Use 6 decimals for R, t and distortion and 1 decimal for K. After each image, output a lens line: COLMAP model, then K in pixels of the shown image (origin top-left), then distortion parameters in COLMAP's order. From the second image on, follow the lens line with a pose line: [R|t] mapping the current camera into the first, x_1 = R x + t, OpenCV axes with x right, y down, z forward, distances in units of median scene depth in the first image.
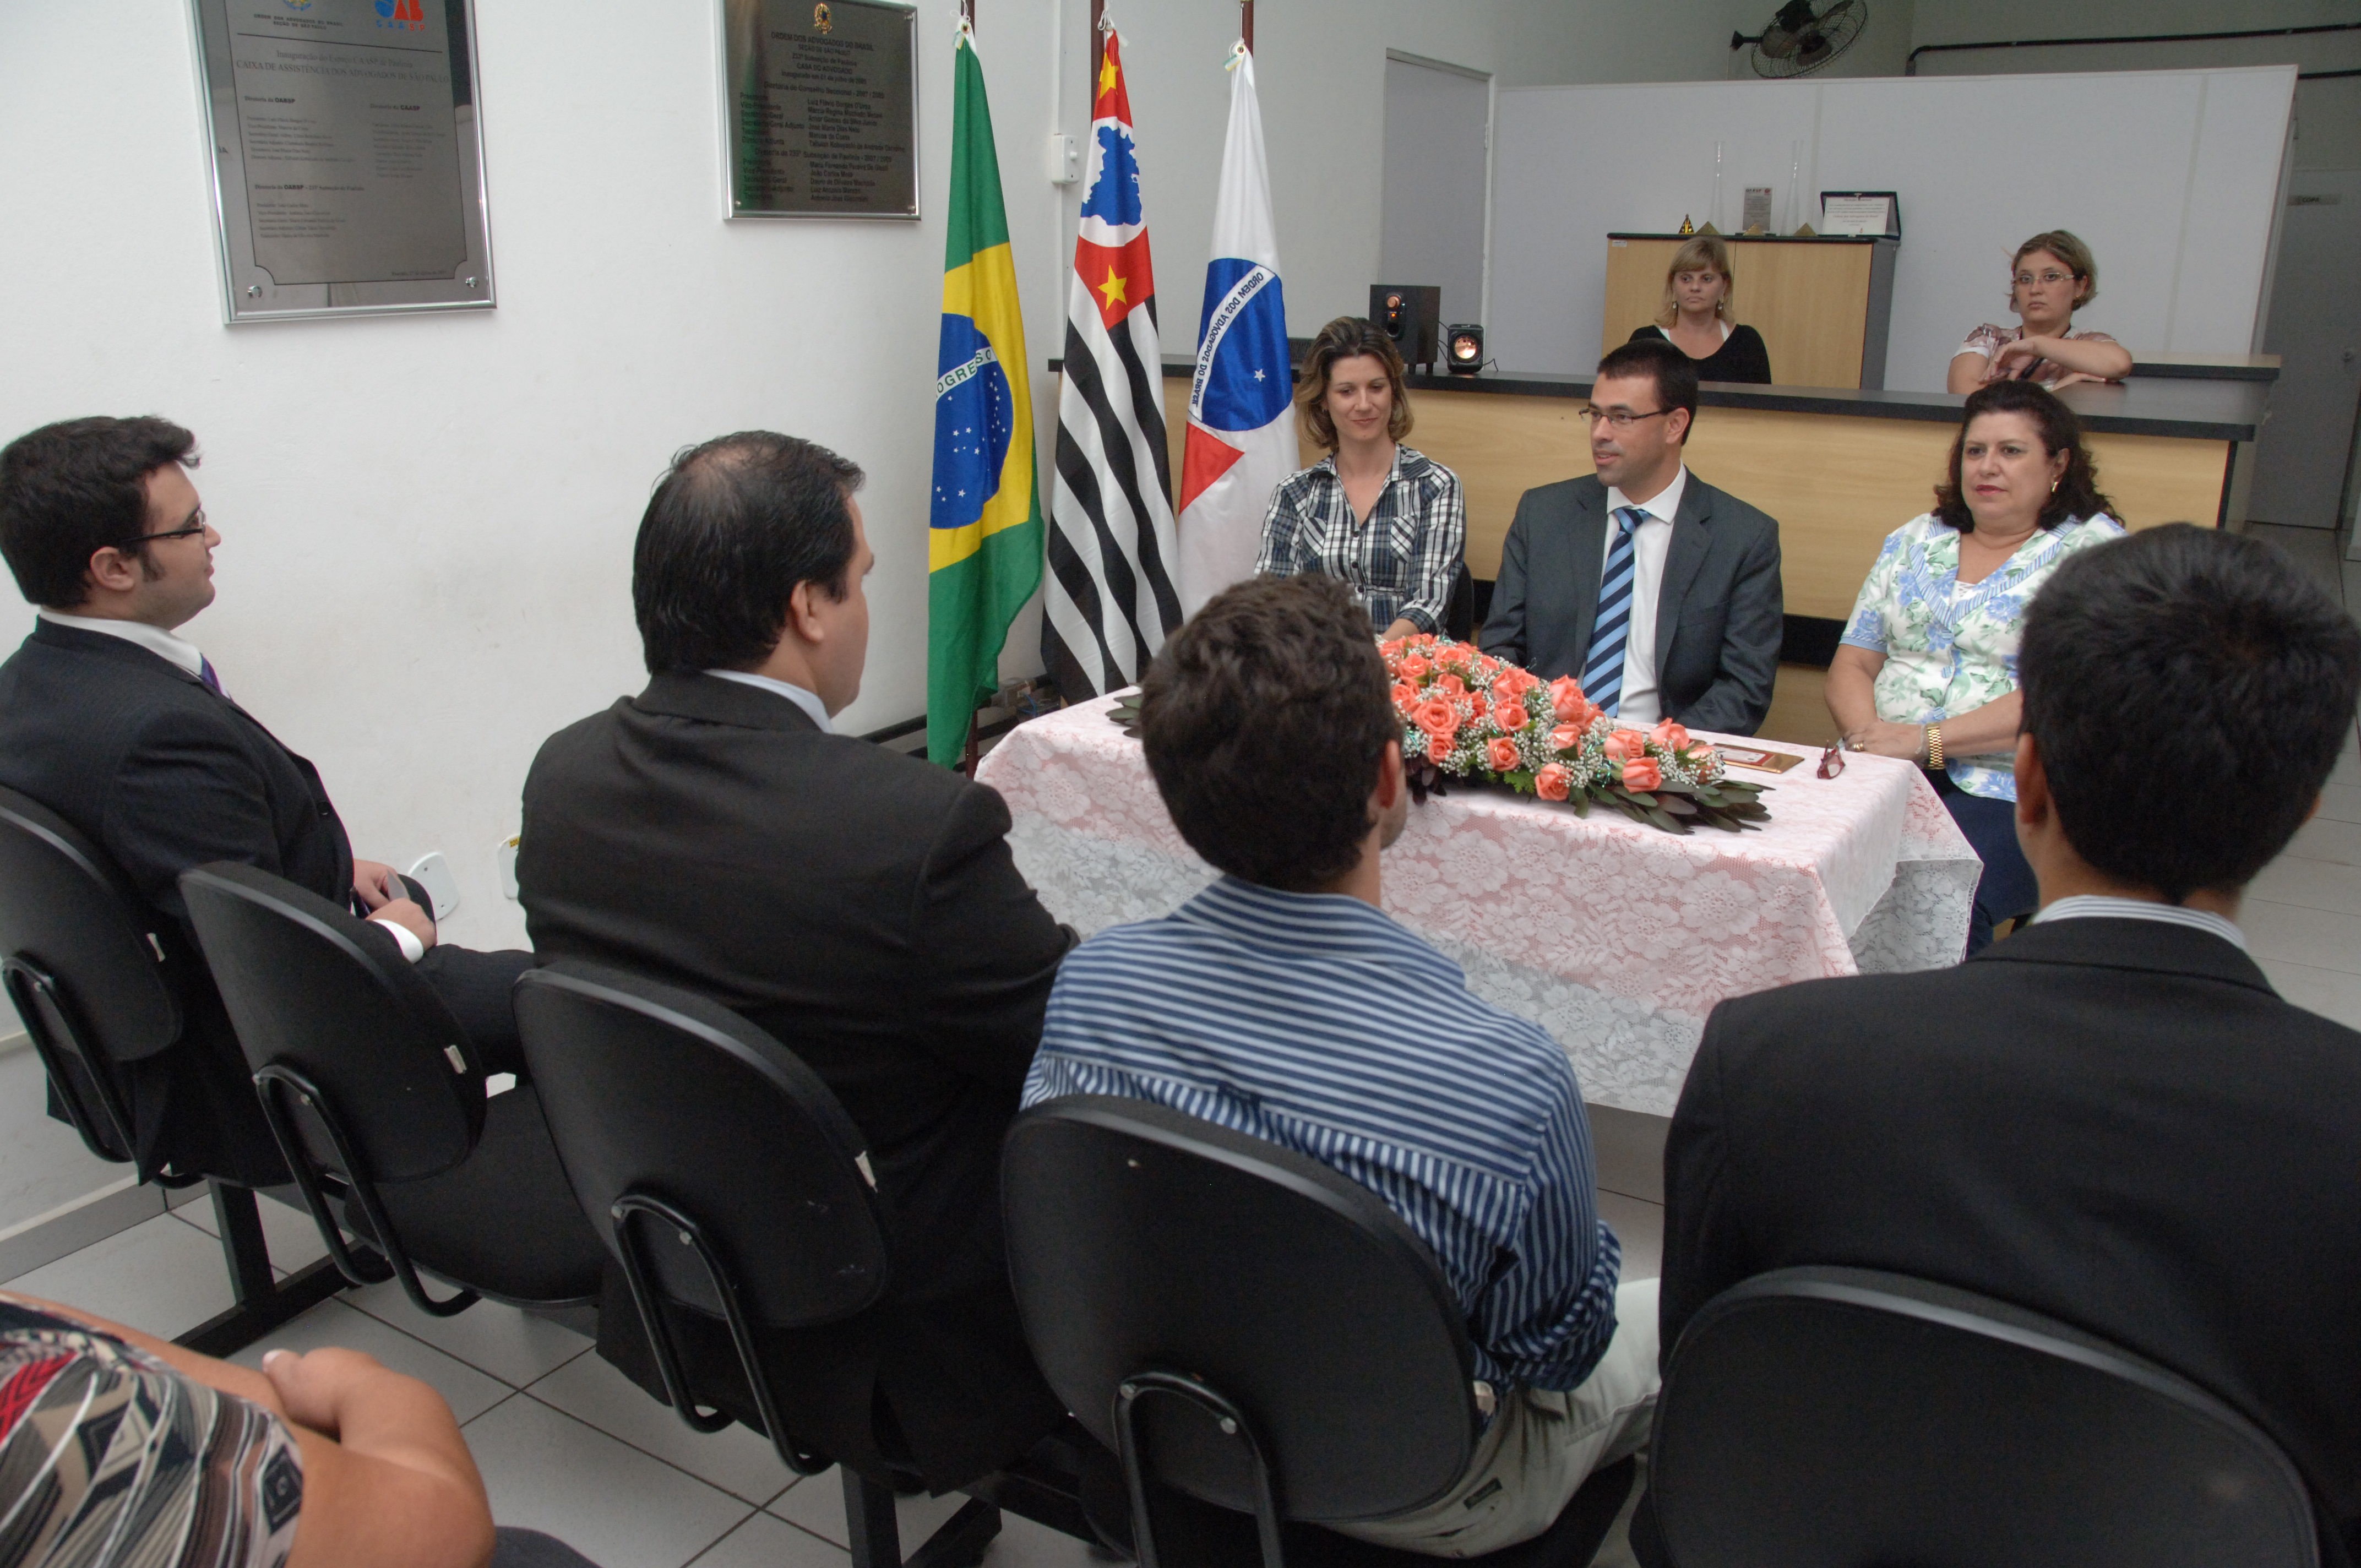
lens RADIAL K [[1883.2, 0, 1145.9], [0, 1883.2, 791.0], [0, 0, 1]] dist [-0.156208, 0.128657]
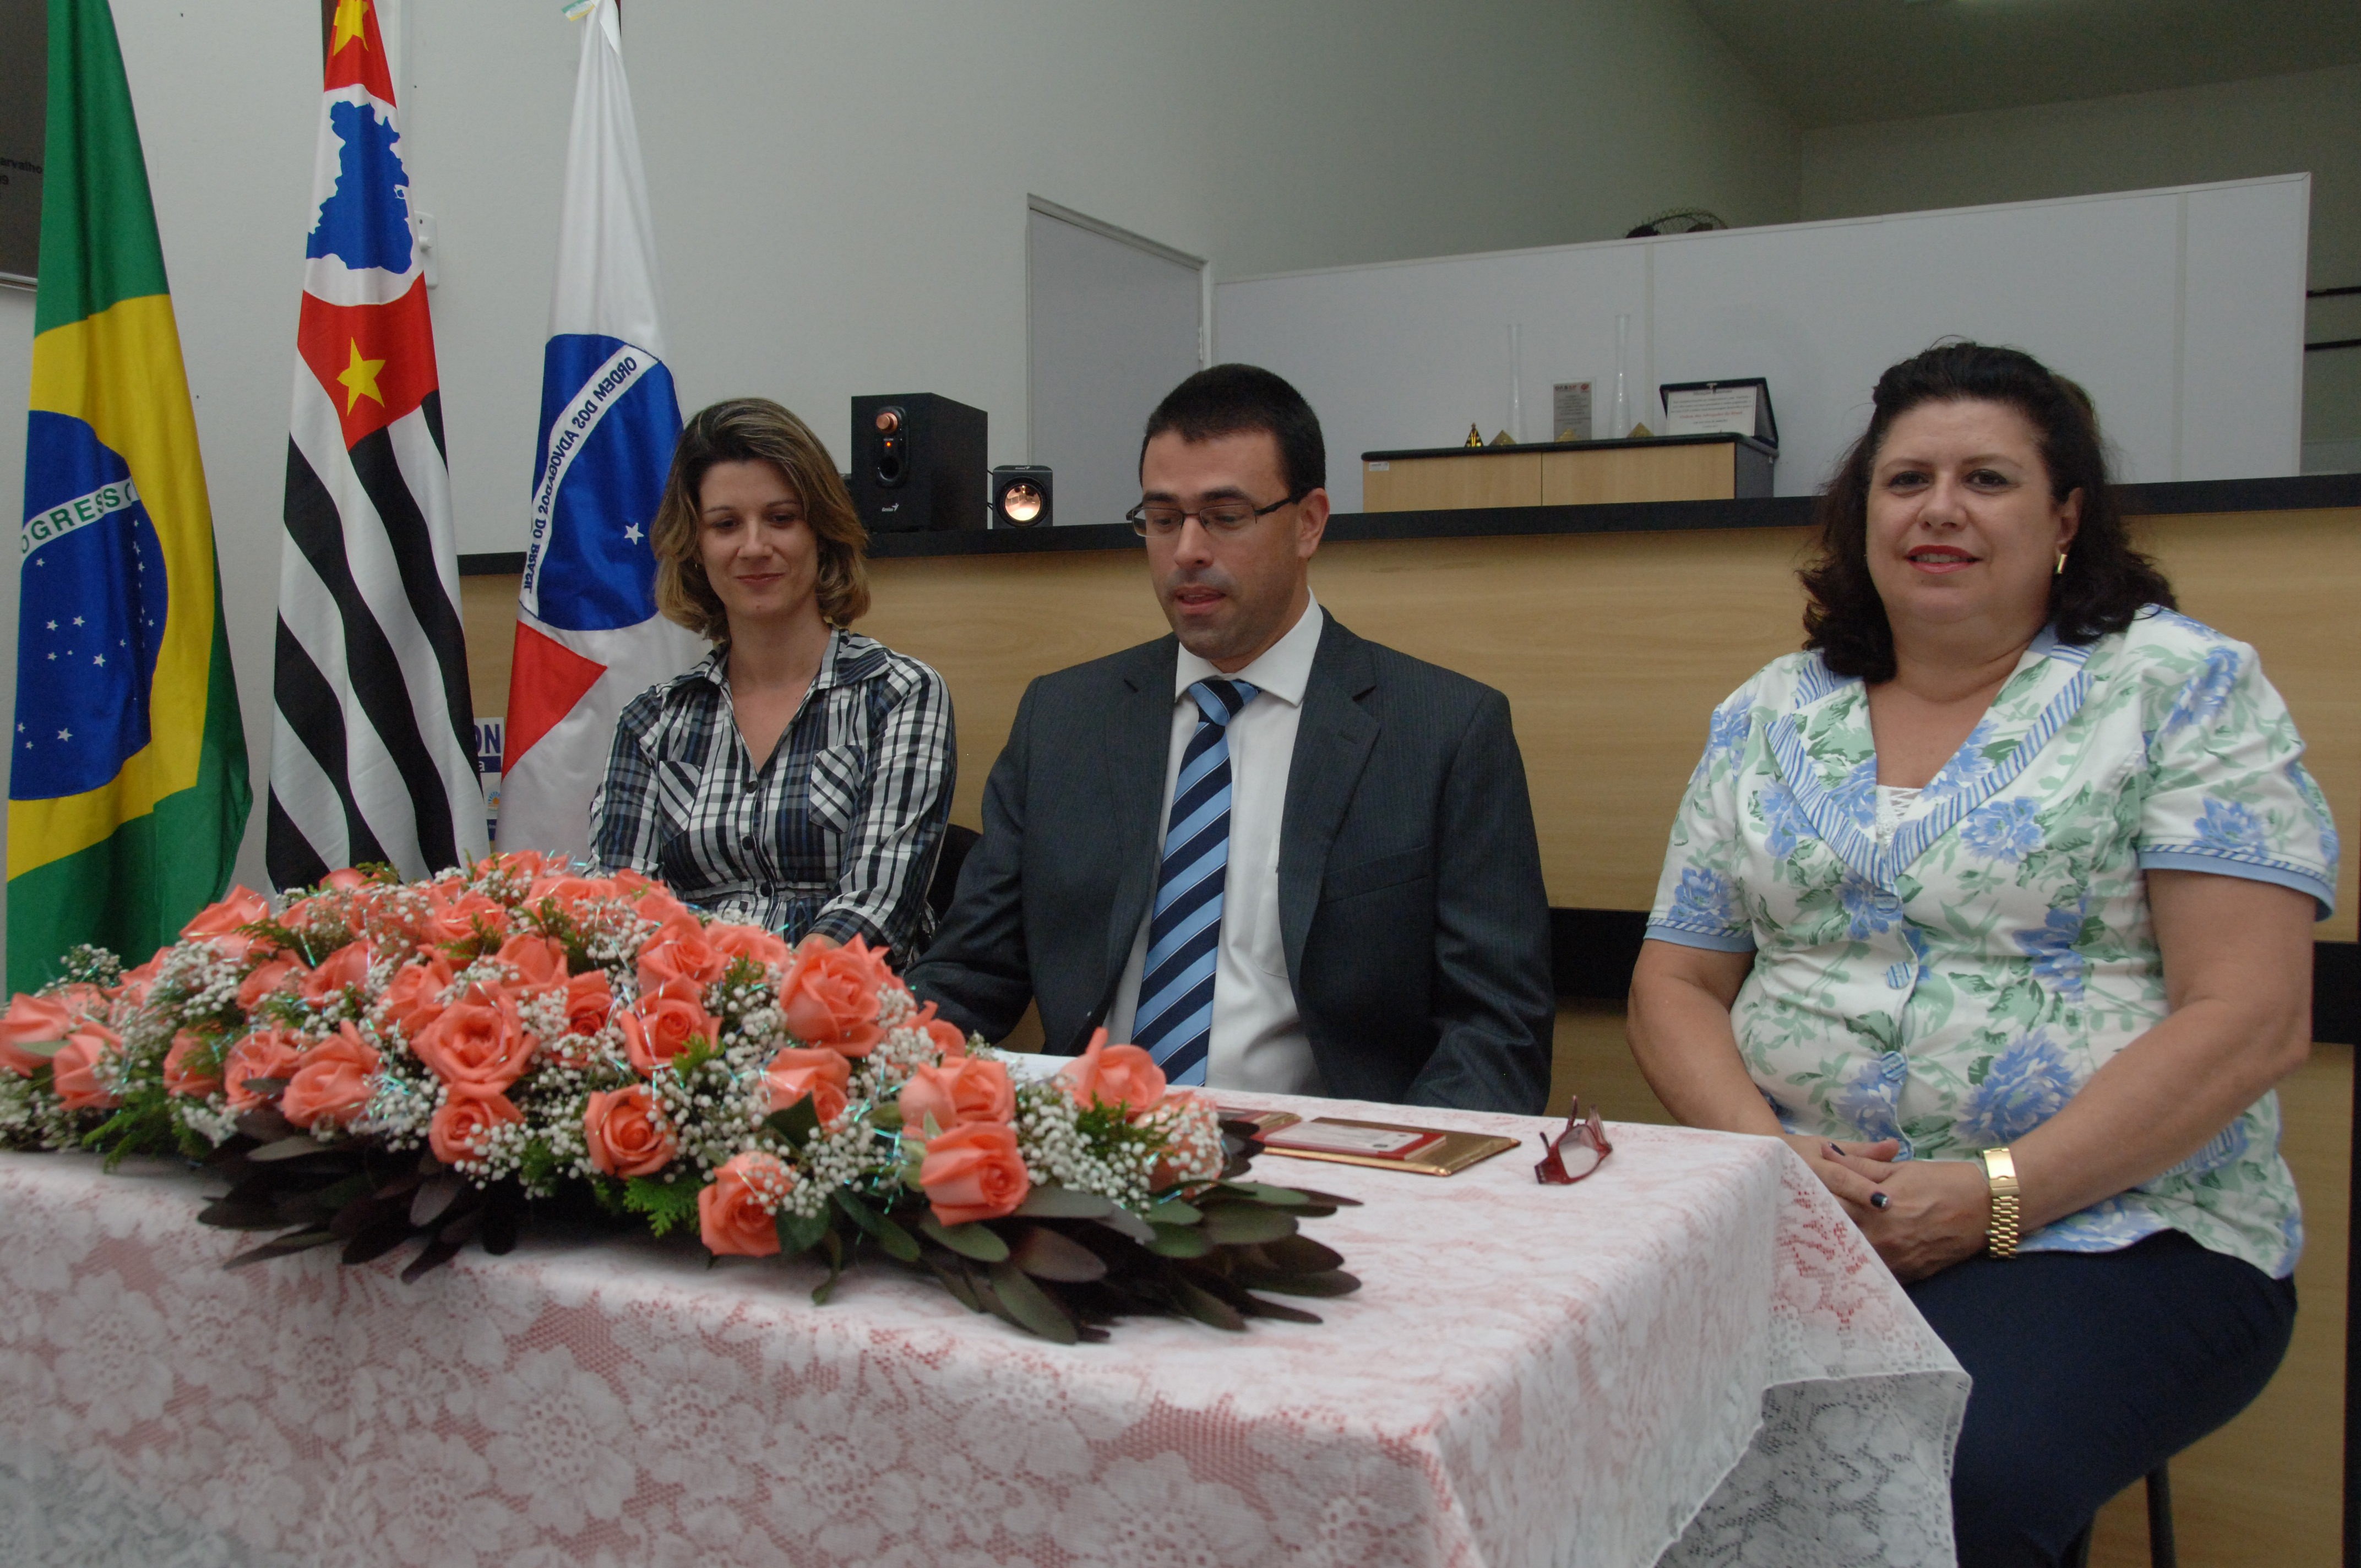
lens RADIAL K [[2214.0, 0, 1148.3], [0, 2214.0, 783.6], [0, 0, 1]] dist [-0.055093, 0.004028]
pose [[0.996960, -0.014090, 0.076633, 0.182931], [0.031213, 0.973374, -0.227089, 0.010648], [-0.071393, 0.228790, 0.970854, 0.391534]]
